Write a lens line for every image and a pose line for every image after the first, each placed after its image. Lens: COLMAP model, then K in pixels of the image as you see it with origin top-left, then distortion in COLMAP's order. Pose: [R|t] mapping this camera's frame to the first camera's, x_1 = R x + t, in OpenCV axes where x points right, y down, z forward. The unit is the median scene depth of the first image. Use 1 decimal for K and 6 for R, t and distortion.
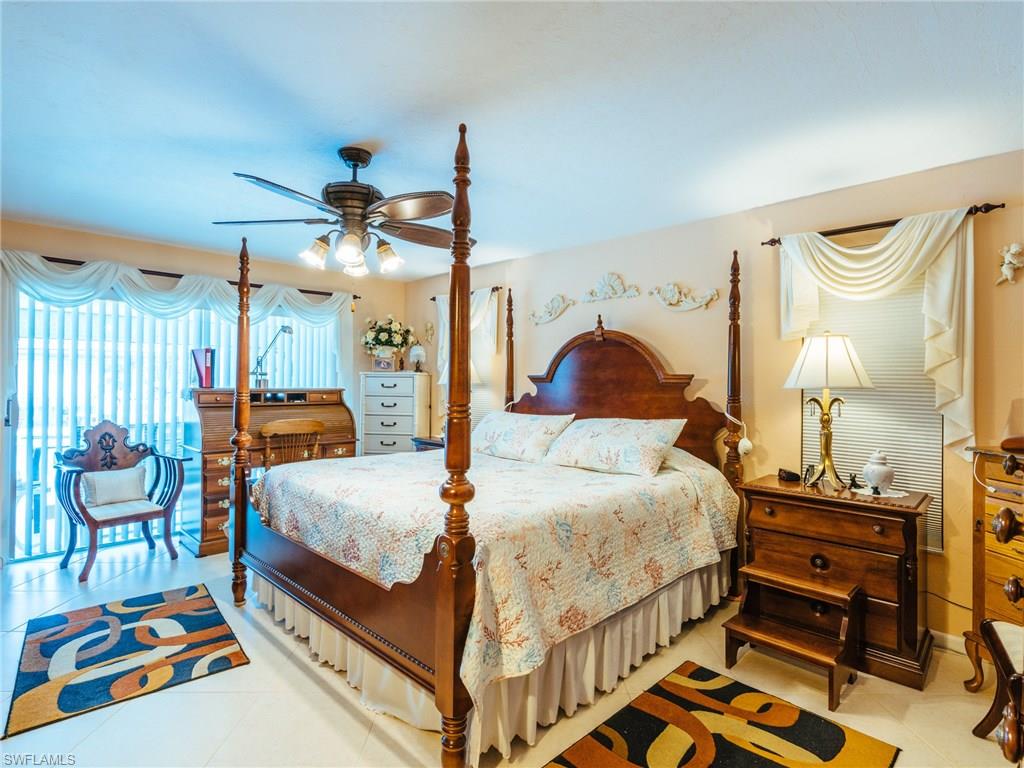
lens RADIAL K [[523.7, 0, 513.1], [0, 523.7, 378.2], [0, 0, 1]] dist [-0.009312, 0.005139]
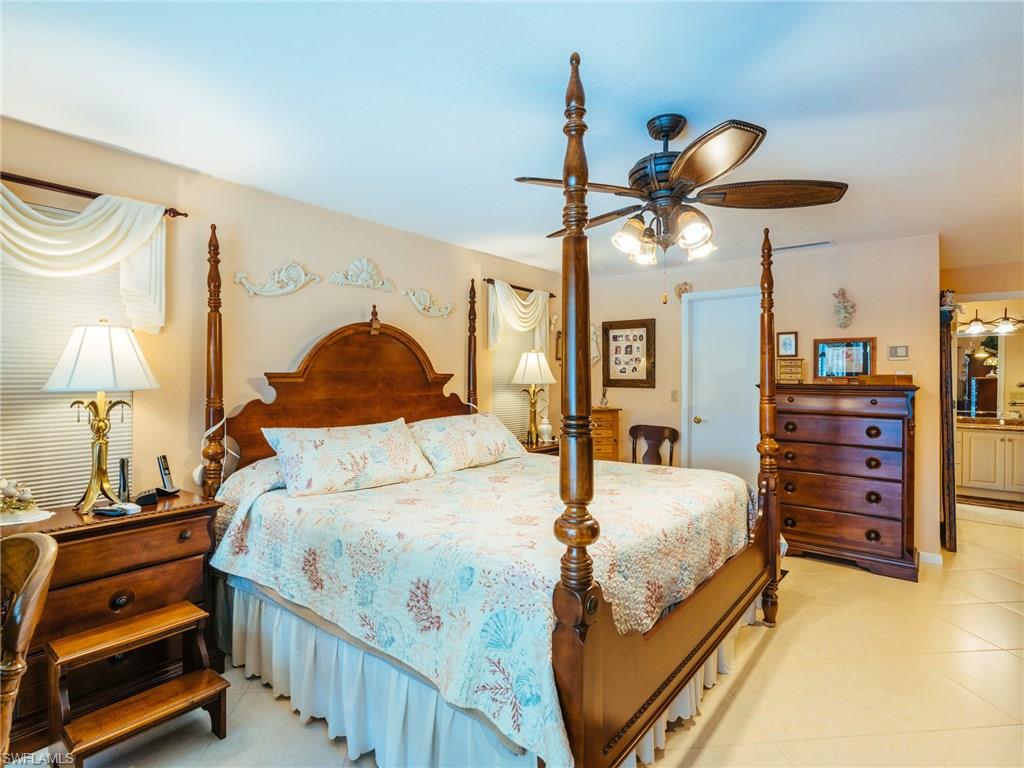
lens RADIAL K [[523.7, 0, 512.6], [0, 523.7, 379.1], [0, 0, 1]] dist [-0.009312, 0.005139]
pose [[-0.105723, -0.002798, 0.994392, -0.738681], [0.006325, 0.999974, 0.003487, 0.002025], [-0.994376, 0.006658, -0.105702, 0.864024]]
